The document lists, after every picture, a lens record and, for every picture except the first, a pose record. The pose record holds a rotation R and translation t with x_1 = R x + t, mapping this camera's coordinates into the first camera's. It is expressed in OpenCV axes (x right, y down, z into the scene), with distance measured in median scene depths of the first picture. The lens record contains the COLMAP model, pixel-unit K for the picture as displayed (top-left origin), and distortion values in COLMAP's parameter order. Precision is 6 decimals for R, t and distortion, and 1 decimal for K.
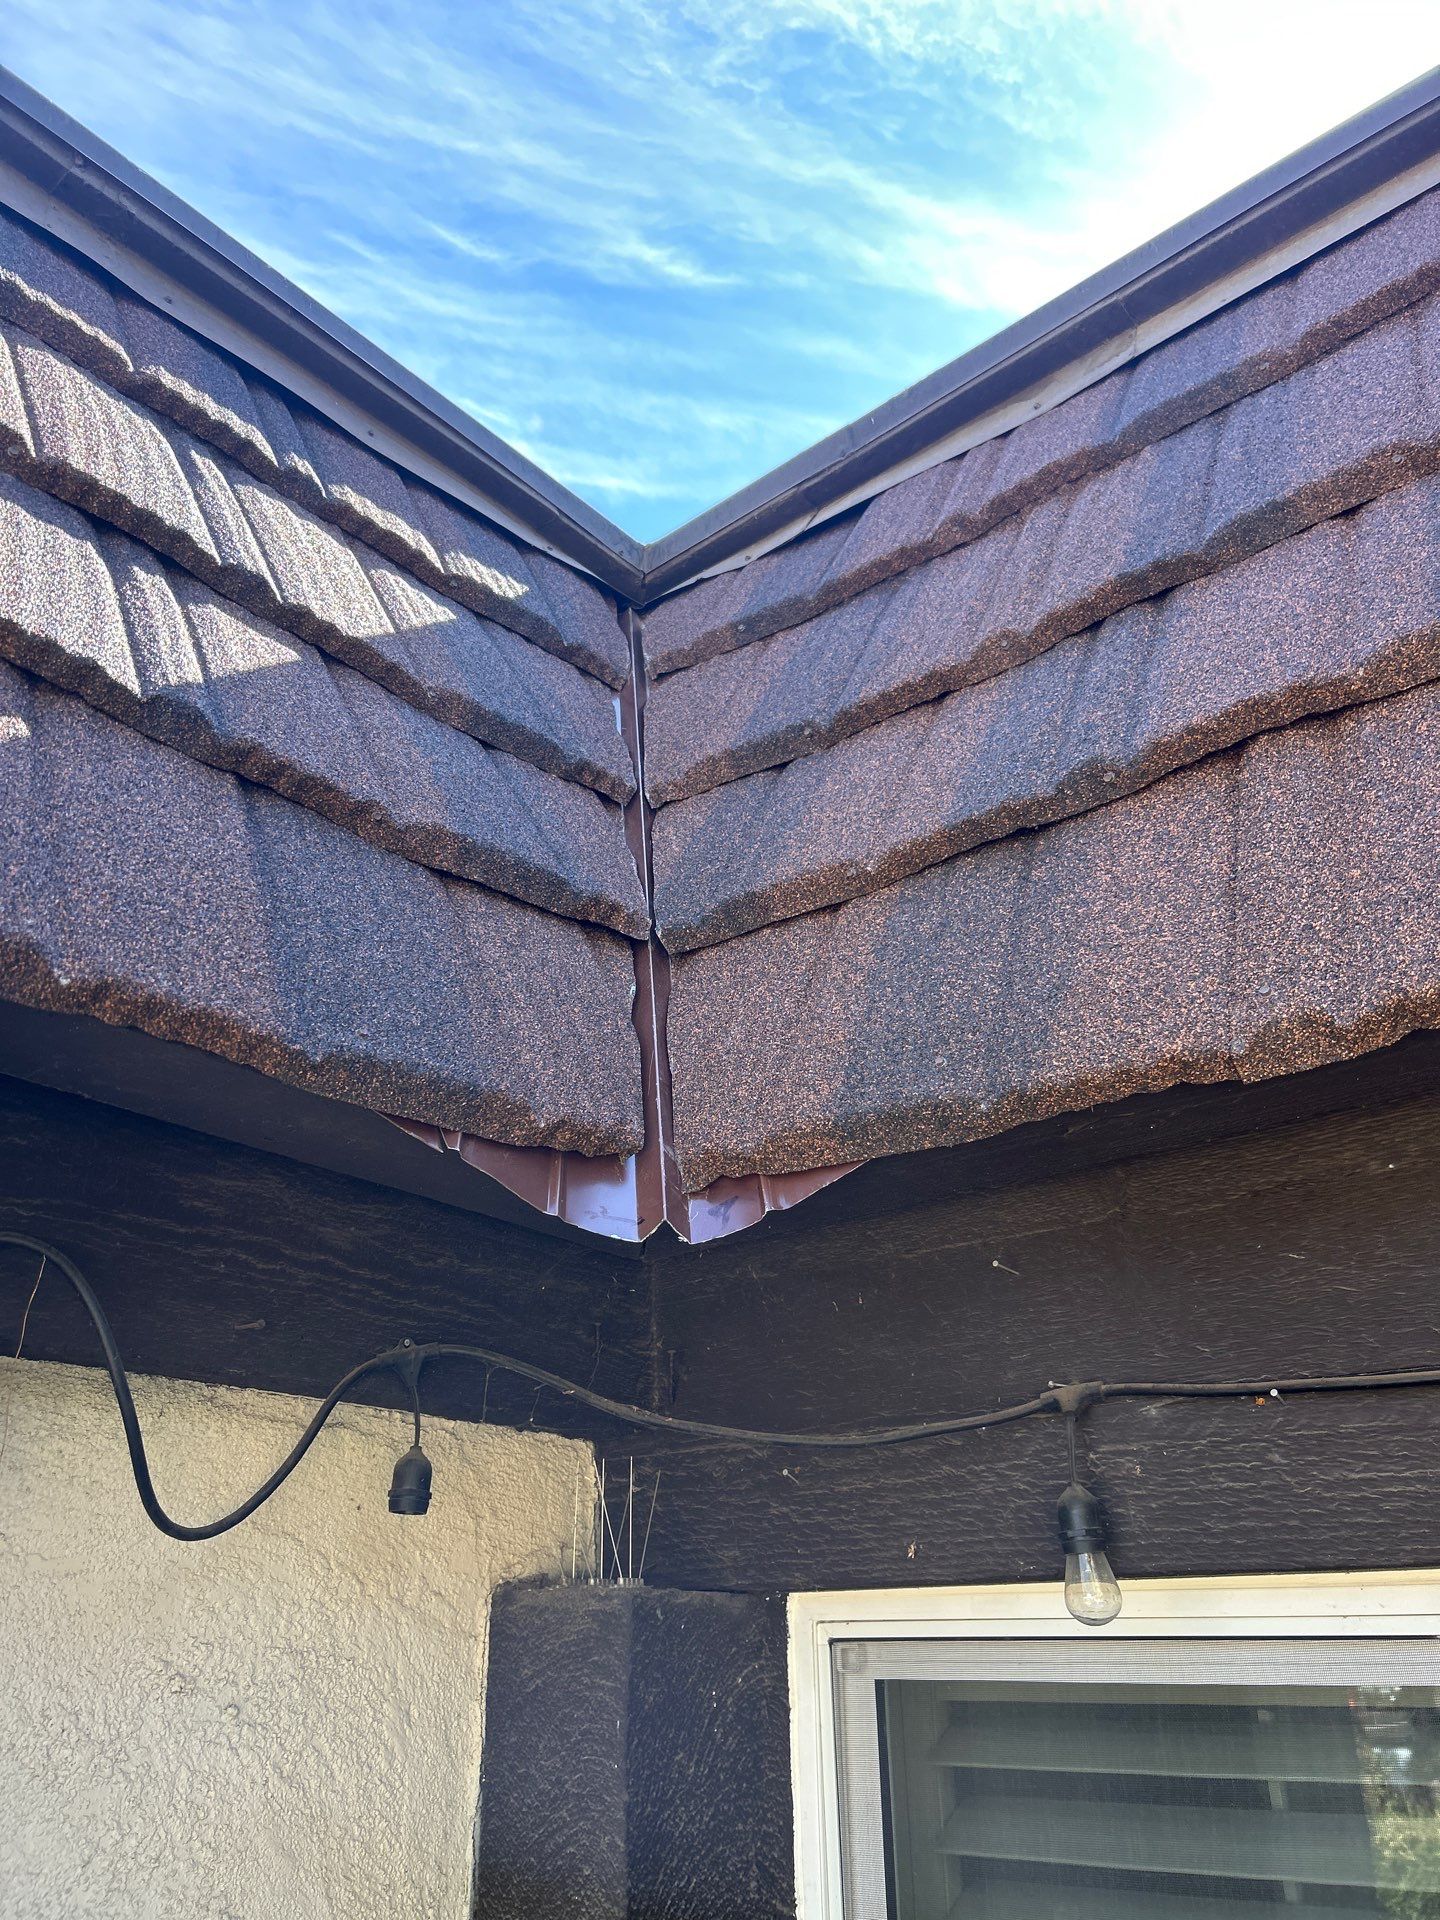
lens RADIAL K [[1468.5, 0, 713.5], [0, 1468.5, 961.8], [0, 0, 1]] dist [0.019922, 0.009346]
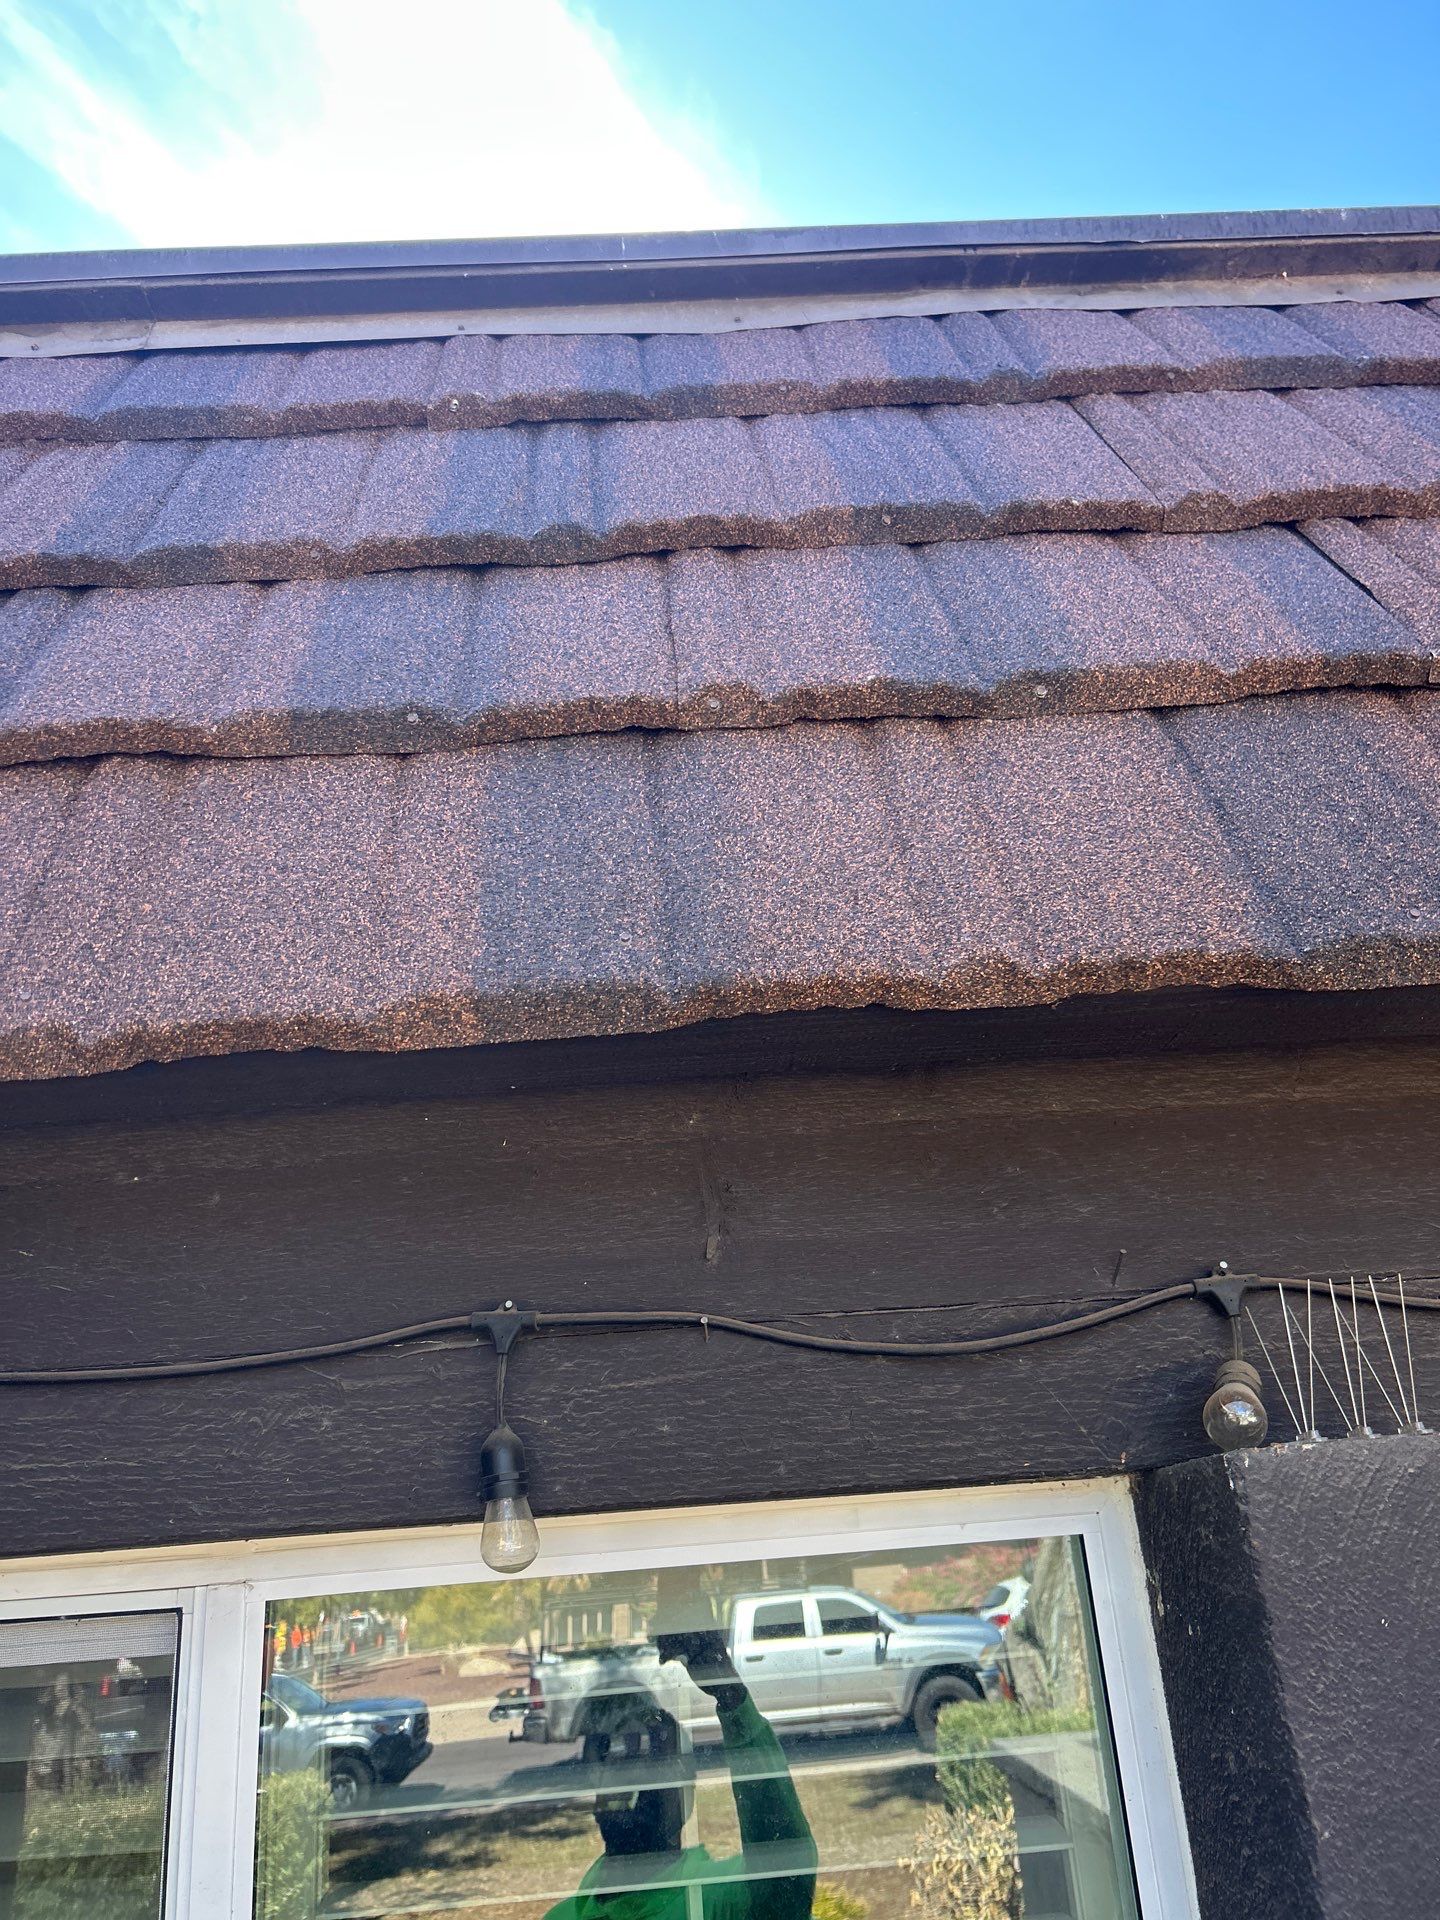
lens RADIAL K [[1468.5, 0, 718.0], [0, 1468.5, 959.8], [0, 0, 1]] dist [0.019922, 0.009346]
pose [[0.758017, 0.220900, 0.613688, 0.085686], [-0.223484, 0.971910, -0.073801, -0.031653], [-0.612752, -0.081207, 0.786092, -0.089322]]
